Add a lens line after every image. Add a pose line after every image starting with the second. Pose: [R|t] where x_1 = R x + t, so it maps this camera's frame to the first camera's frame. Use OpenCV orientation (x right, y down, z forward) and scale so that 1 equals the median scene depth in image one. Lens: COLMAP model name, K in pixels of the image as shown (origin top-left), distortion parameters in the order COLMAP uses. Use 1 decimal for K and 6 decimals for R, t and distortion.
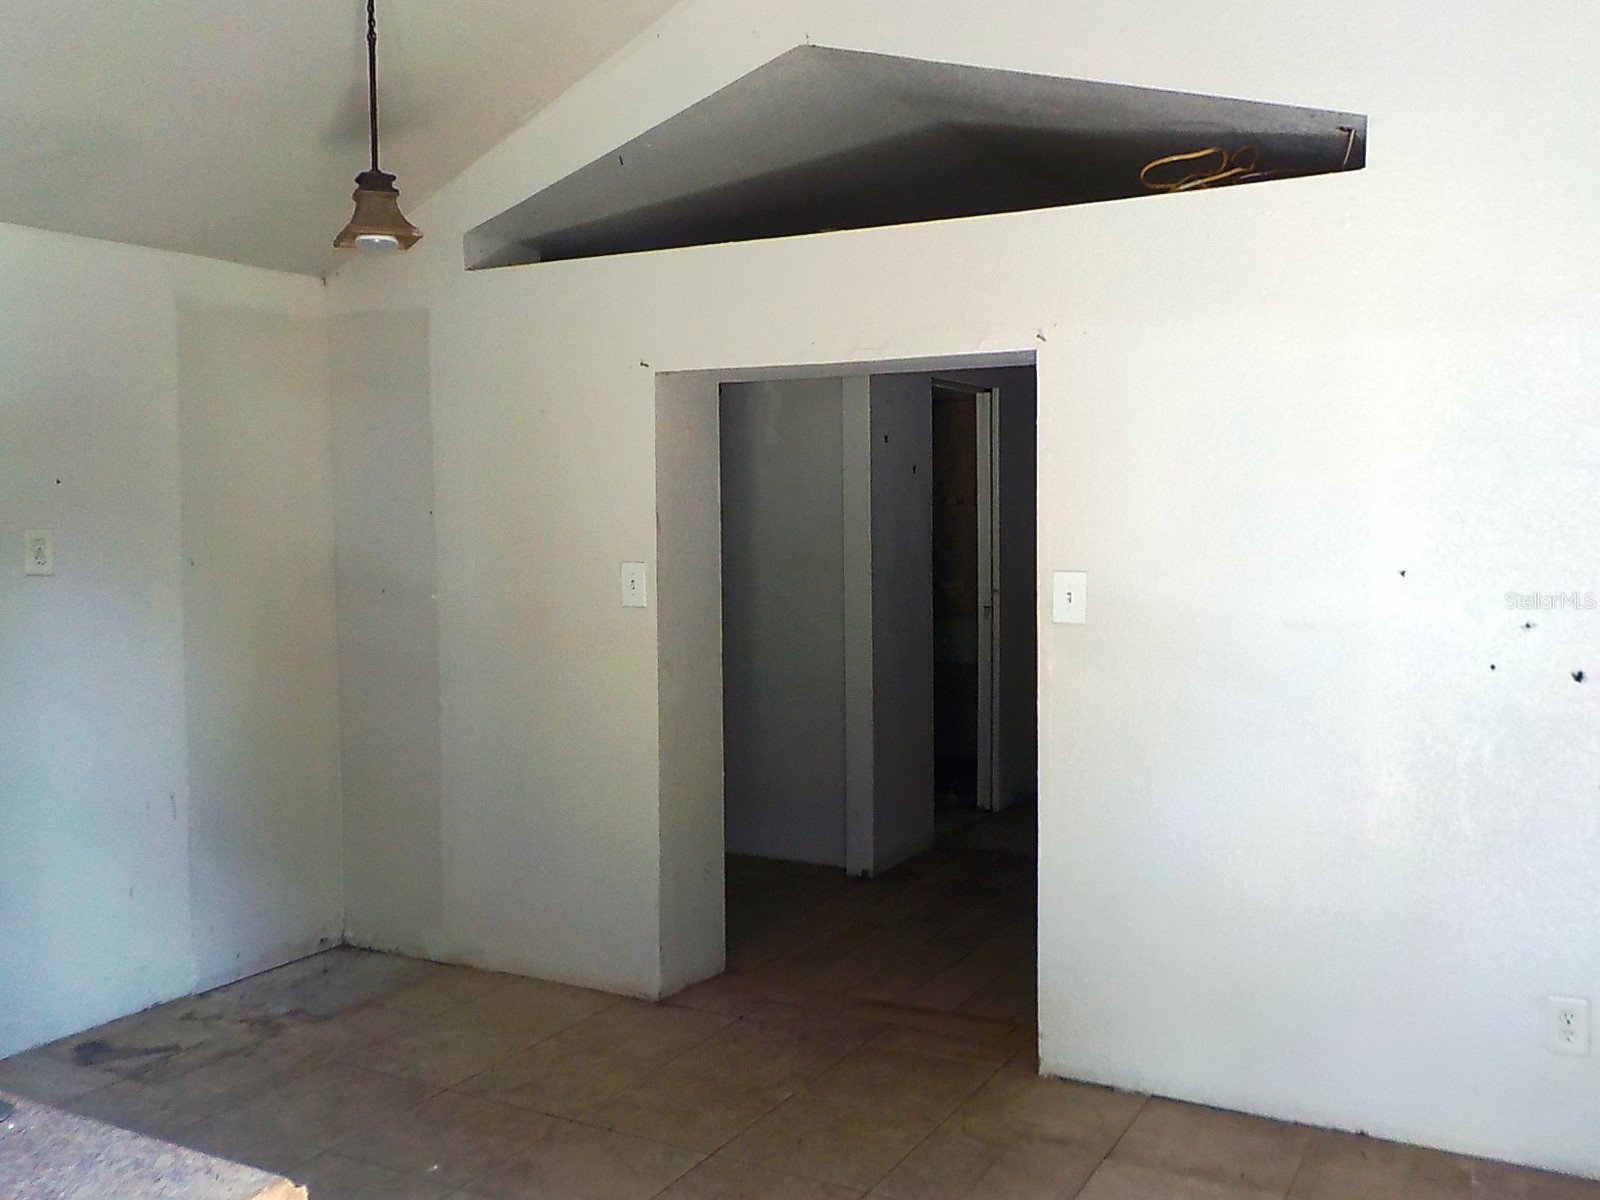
lens RADIAL K [[1423.2, 0, 800.0], [0, 1423.2, 600.0], [0, 0, 1]] dist [0.000474, -0.001125]
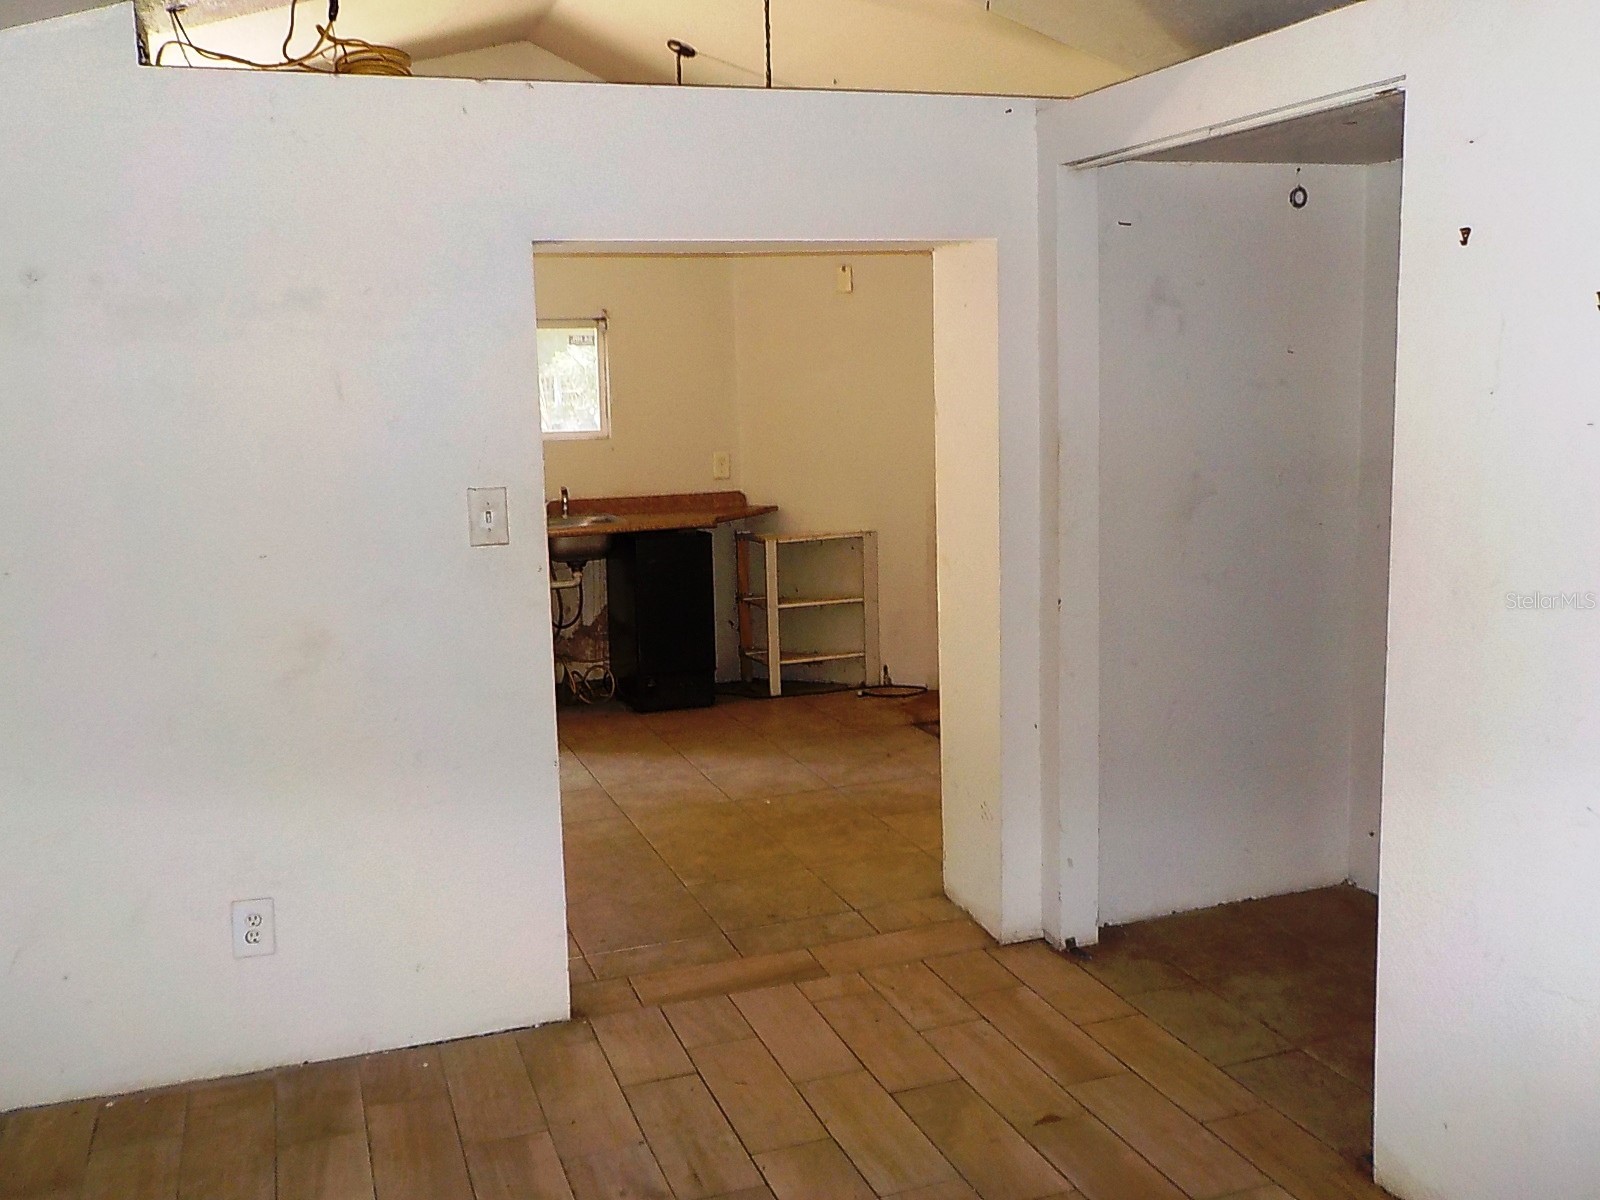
lens RADIAL K [[1454.5, 0, 797.3], [0, 1454.5, 588.4], [0, 0, 1]] dist [0.007948, -0.036043]
pose [[-0.677463, 0.132859, -0.723459, 0.722666], [-0.002008, 0.983215, 0.182442, -0.111935], [0.735554, 0.125050, -0.665824, 1.718838]]
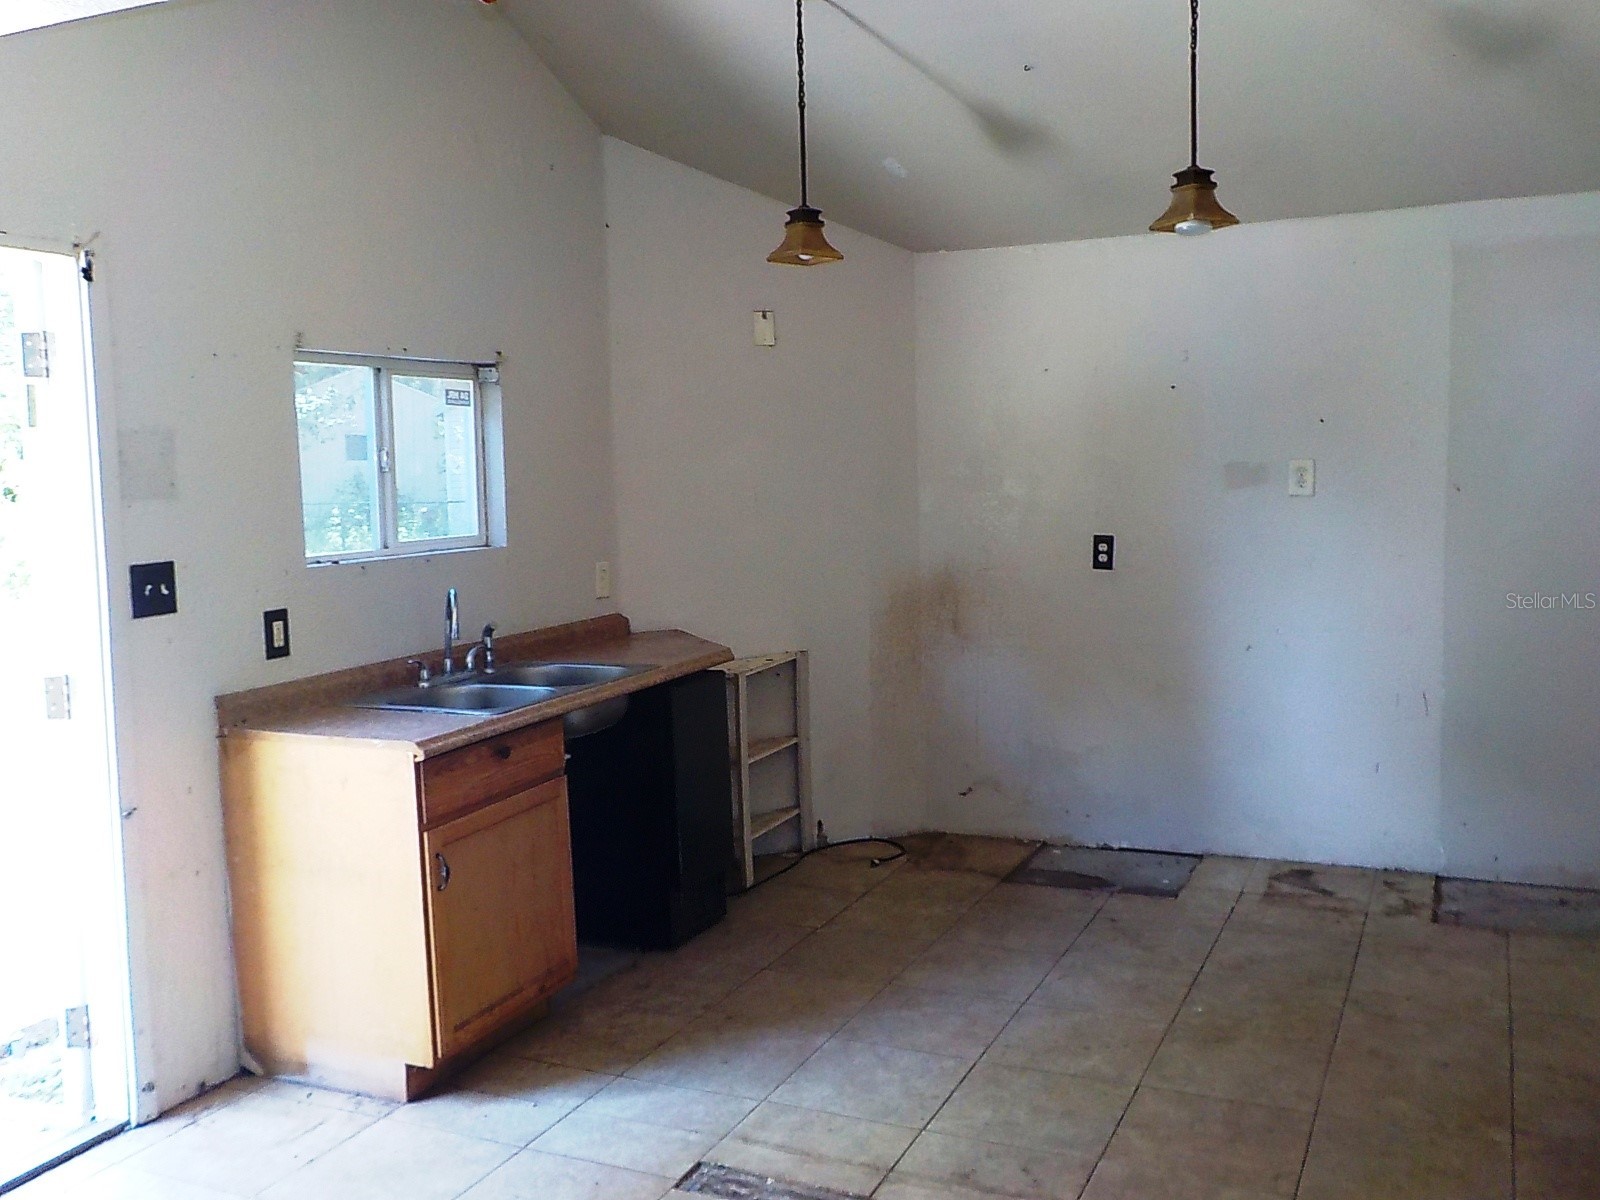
lens RADIAL K [[1454.5, 0, 797.3], [0, 1454.5, 588.4], [0, 0, 1]] dist [0.007948, -0.036043]
pose [[0.055686, 0.099895, -0.993439, 0.744467], [-0.023818, 0.994832, 0.098700, -0.053544], [0.998164, 0.018165, 0.057777, 0.484293]]
